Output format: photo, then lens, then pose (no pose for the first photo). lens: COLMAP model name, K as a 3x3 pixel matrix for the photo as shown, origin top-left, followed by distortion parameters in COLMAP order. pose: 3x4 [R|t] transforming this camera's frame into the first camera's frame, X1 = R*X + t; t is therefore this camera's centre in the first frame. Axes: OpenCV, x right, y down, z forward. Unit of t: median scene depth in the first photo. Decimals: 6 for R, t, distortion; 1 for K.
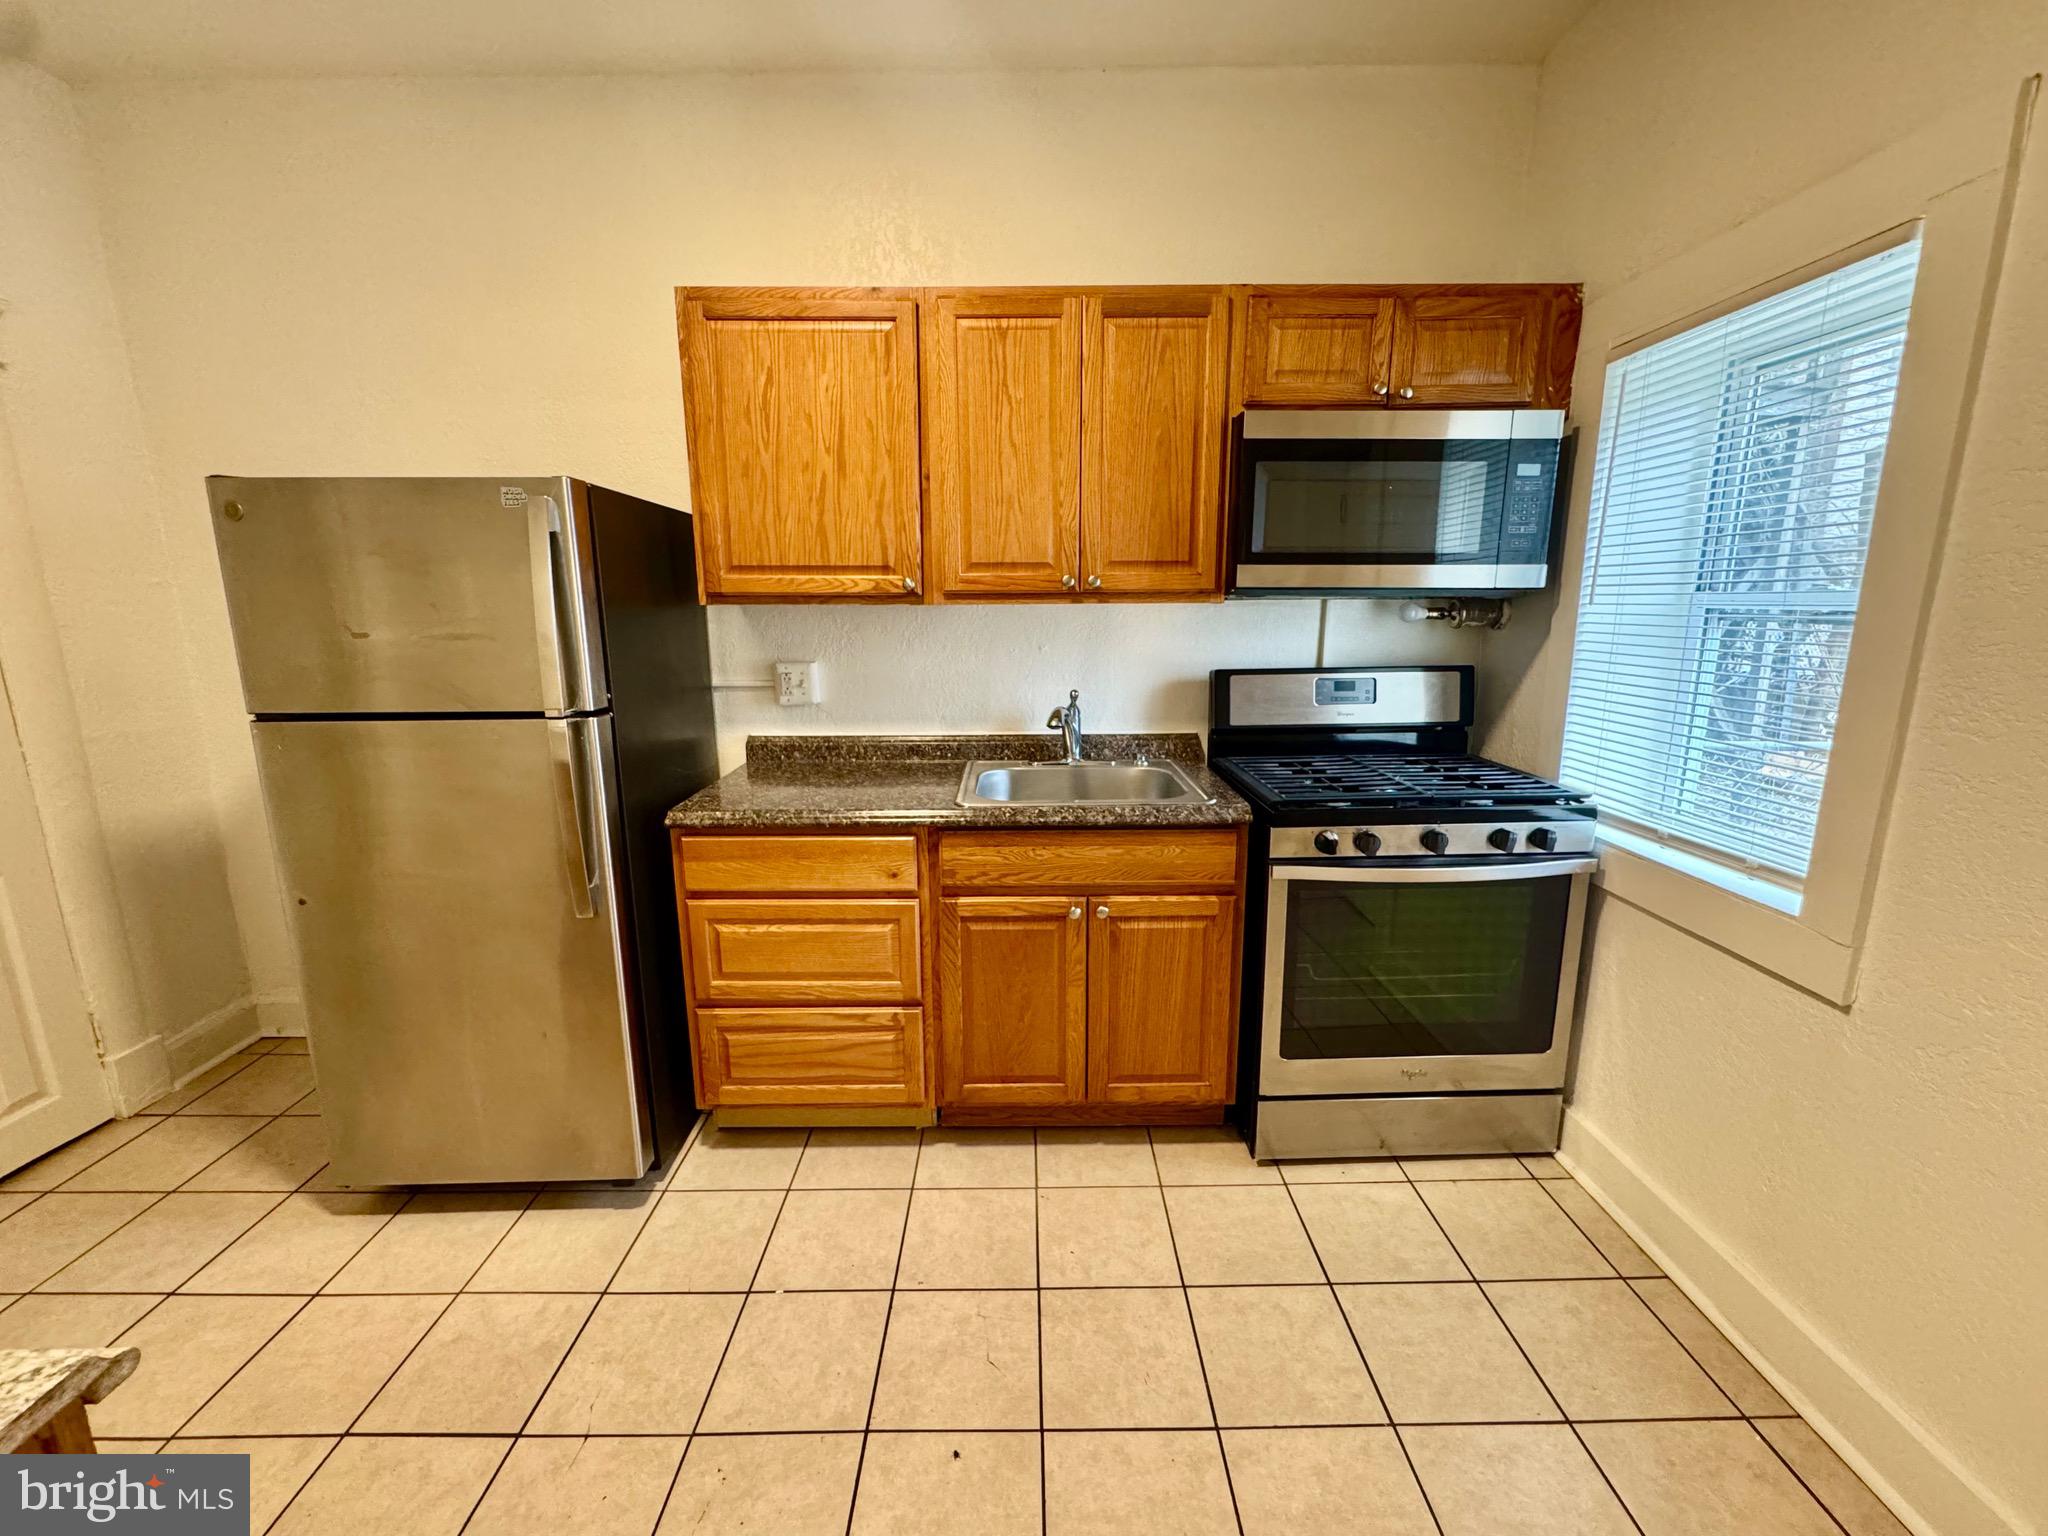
lens RADIAL K [[848.1, 0, 1030.7], [0, 848.1, 768.1], [0, 0, 1]] dist [-0.001962, -0.000256]
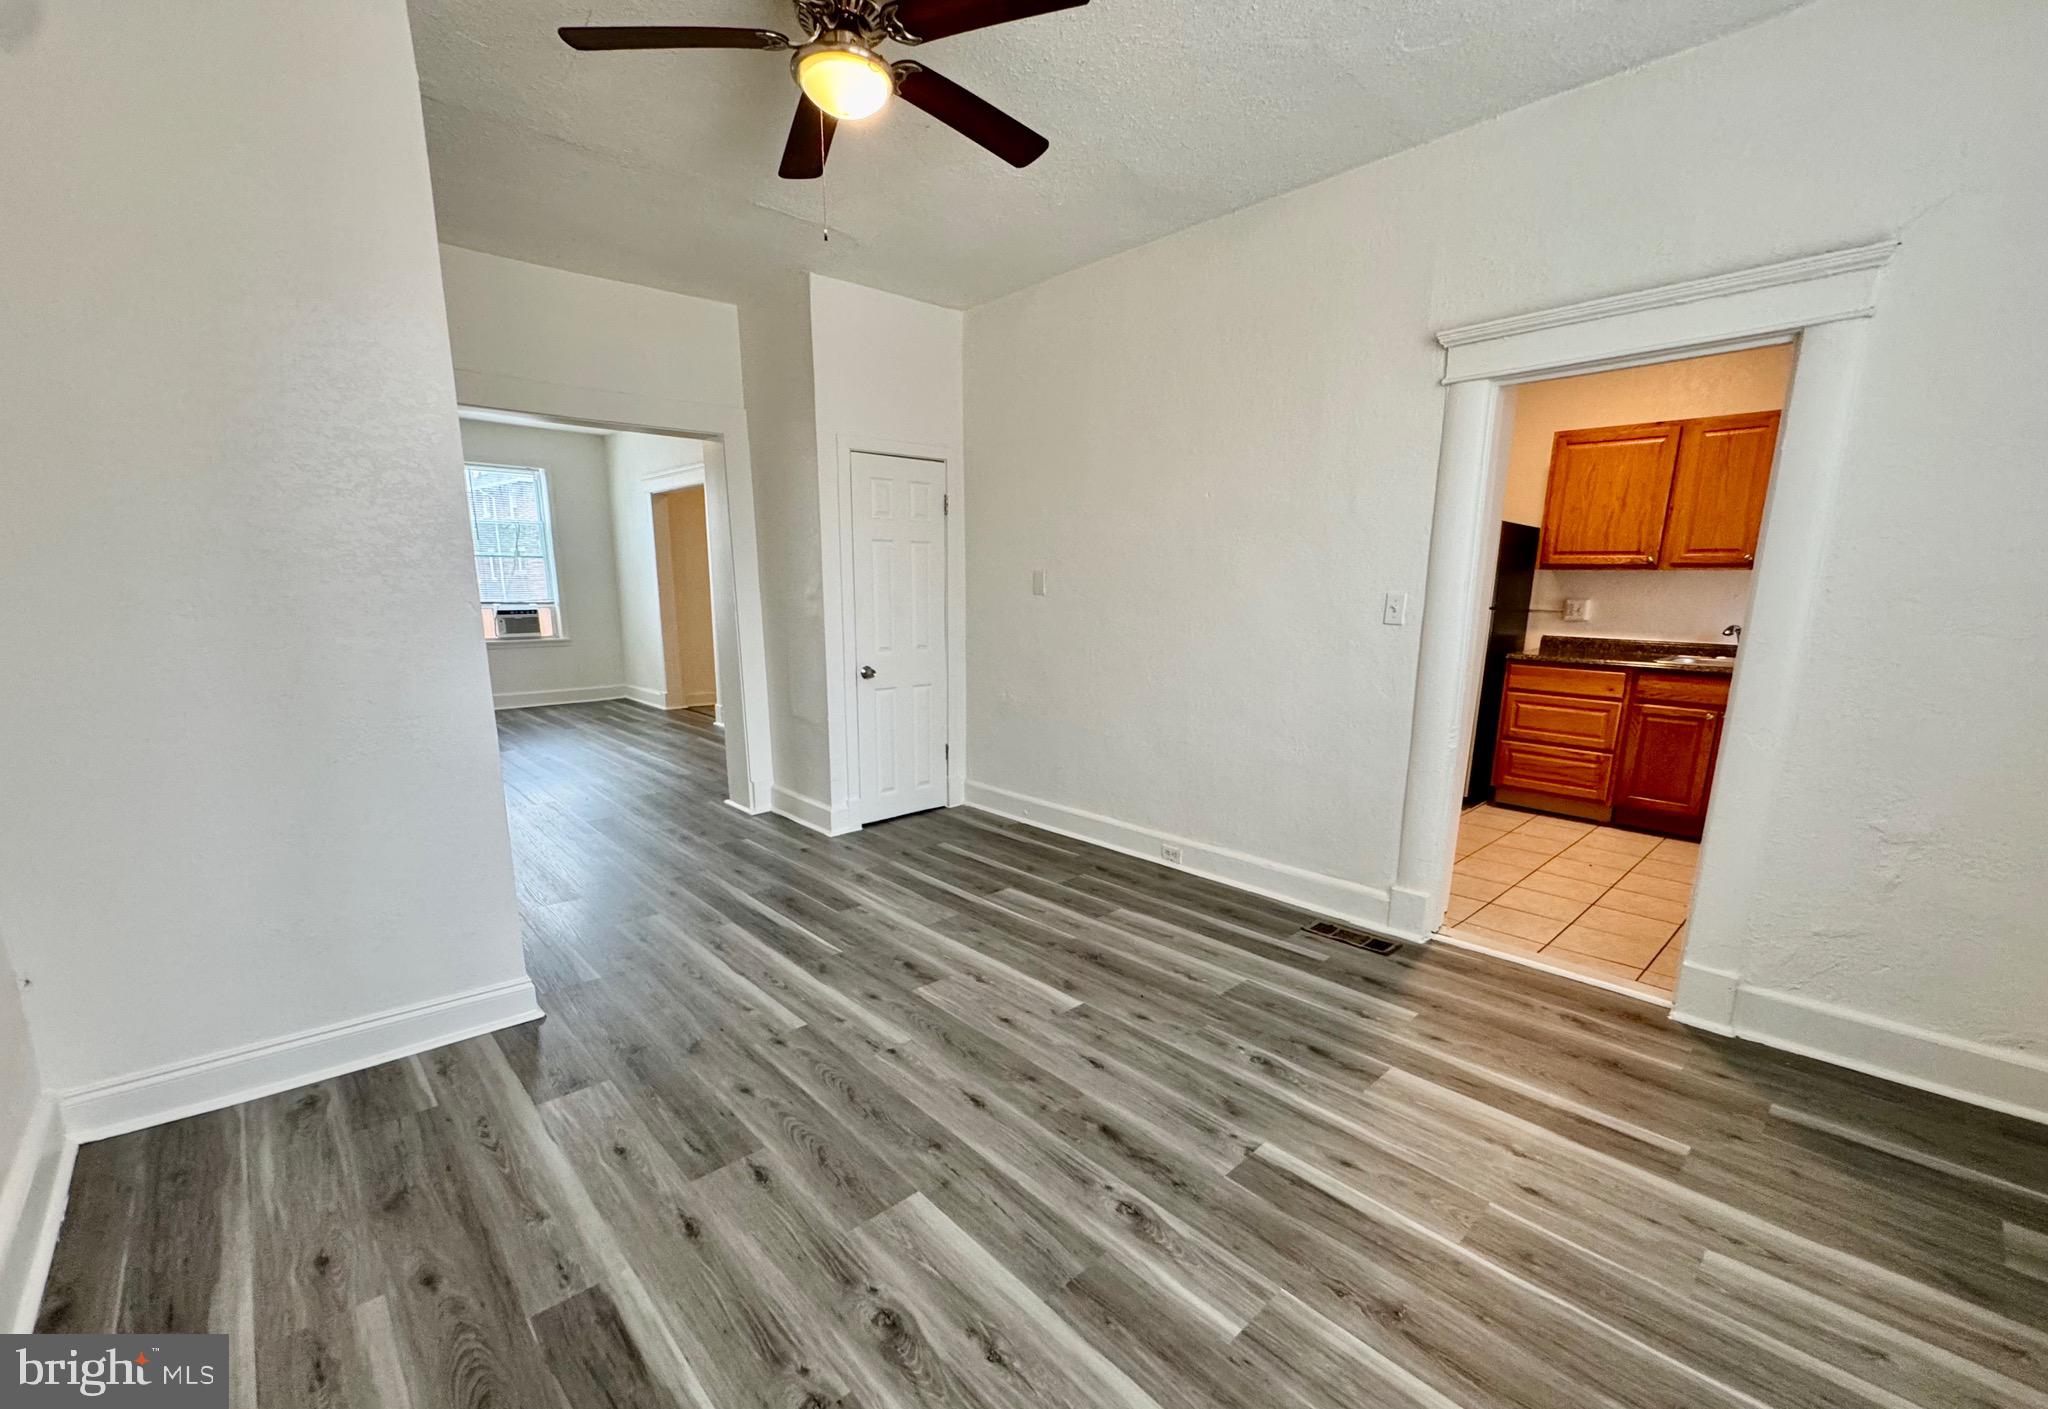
lens RADIAL K [[852.5, 0, 998.7], [0, 852.5, 767.4], [0, 0, 1]] dist [-0.010495, 0.000096]
pose [[0.666673, 0.171202, -0.725422, 0.395170], [-0.153167, 0.983959, 0.091455, 0.348946], [0.729443, 0.050141, 0.682201, -1.601861]]
